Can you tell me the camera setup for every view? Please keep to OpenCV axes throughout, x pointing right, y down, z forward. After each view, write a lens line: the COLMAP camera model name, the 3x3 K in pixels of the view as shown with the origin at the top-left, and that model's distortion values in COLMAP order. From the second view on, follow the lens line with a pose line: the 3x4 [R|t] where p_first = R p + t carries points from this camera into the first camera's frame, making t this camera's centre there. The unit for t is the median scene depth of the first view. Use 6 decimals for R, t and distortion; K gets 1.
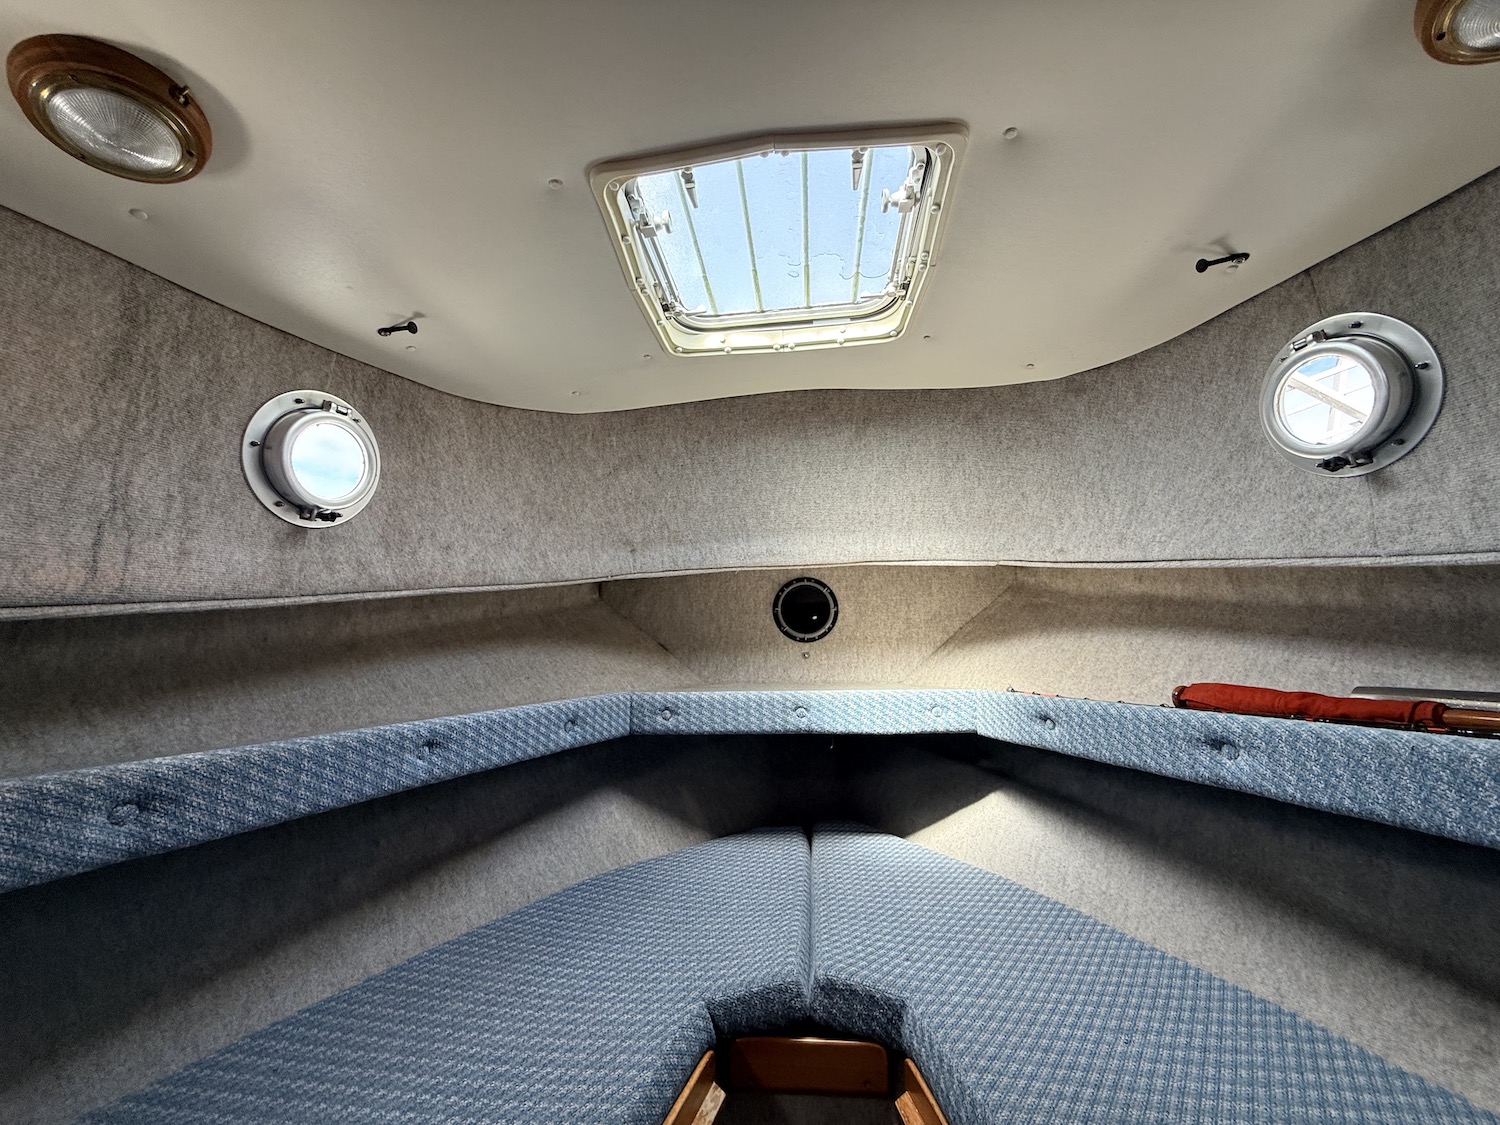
lens RADIAL K [[600.8, 0, 747.2], [0, 600.8, 554.6], [0, 0, 1]] dist [-0.001115, 0.000828]
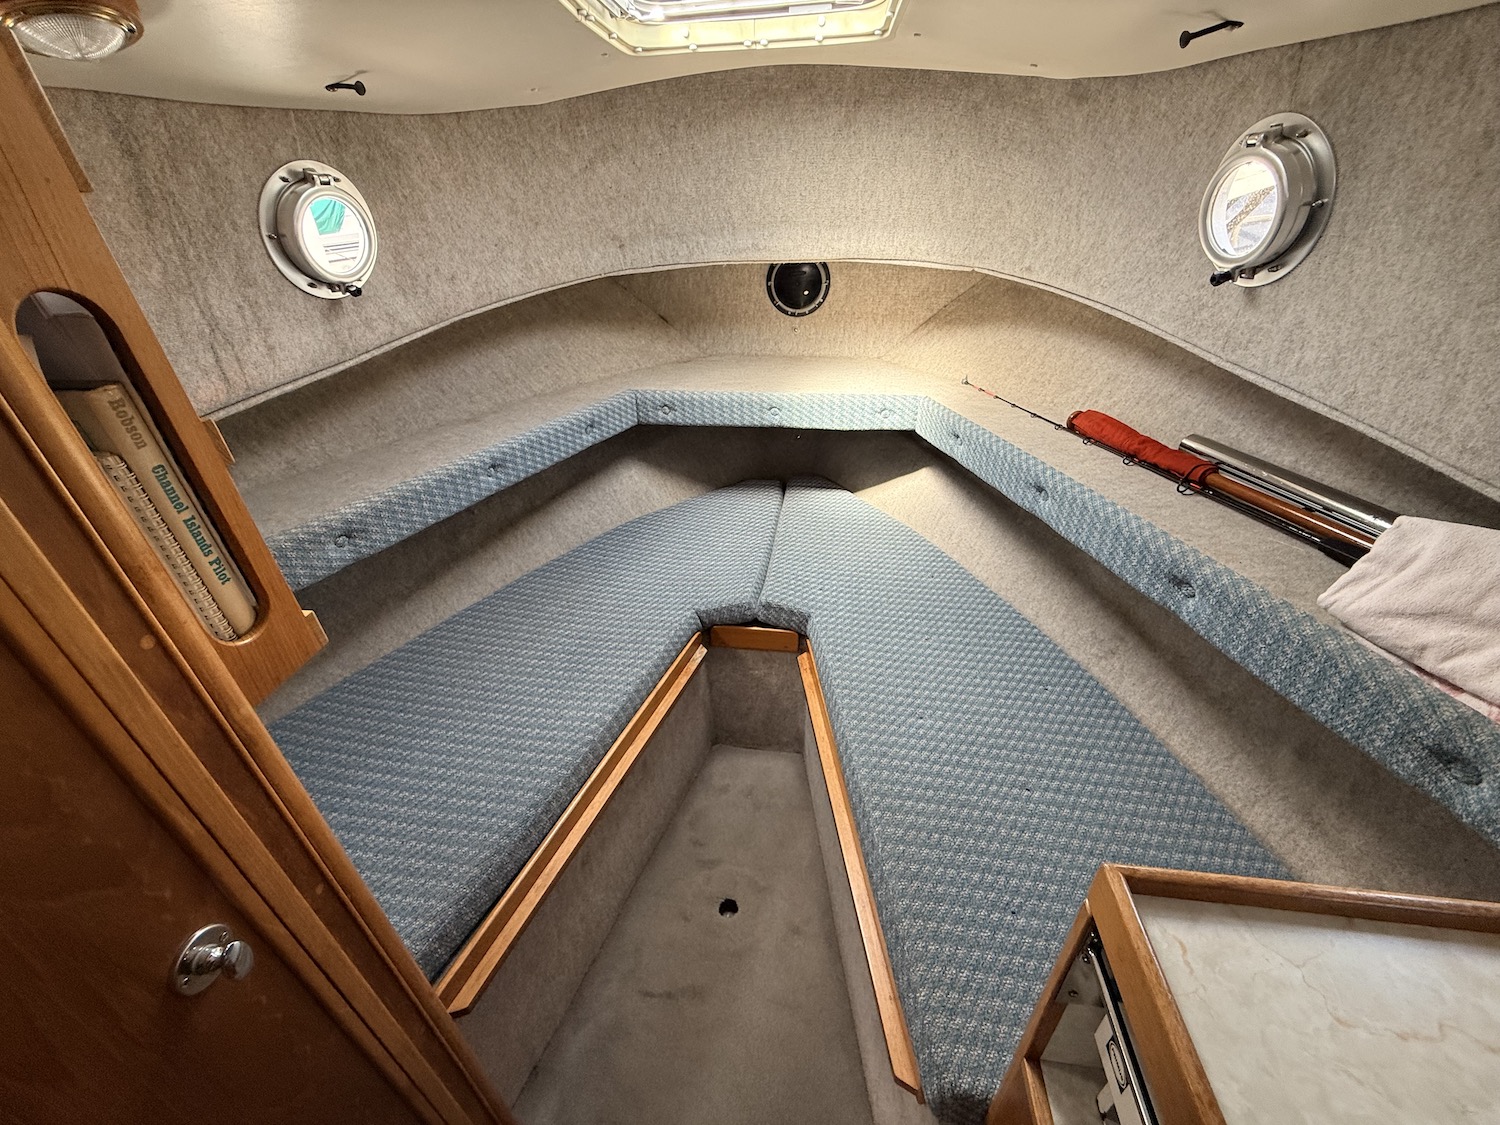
lens RADIAL K [[600.8, 0, 745.3], [0, 600.8, 561.8], [0, 0, 1]] dist [-0.001115, 0.000828]
pose [[0.999064, 0.020705, -0.037975, 0.095869], [0.007575, 0.780658, 0.624912, -0.305411], [0.042584, -0.624615, 0.779771, -0.170708]]
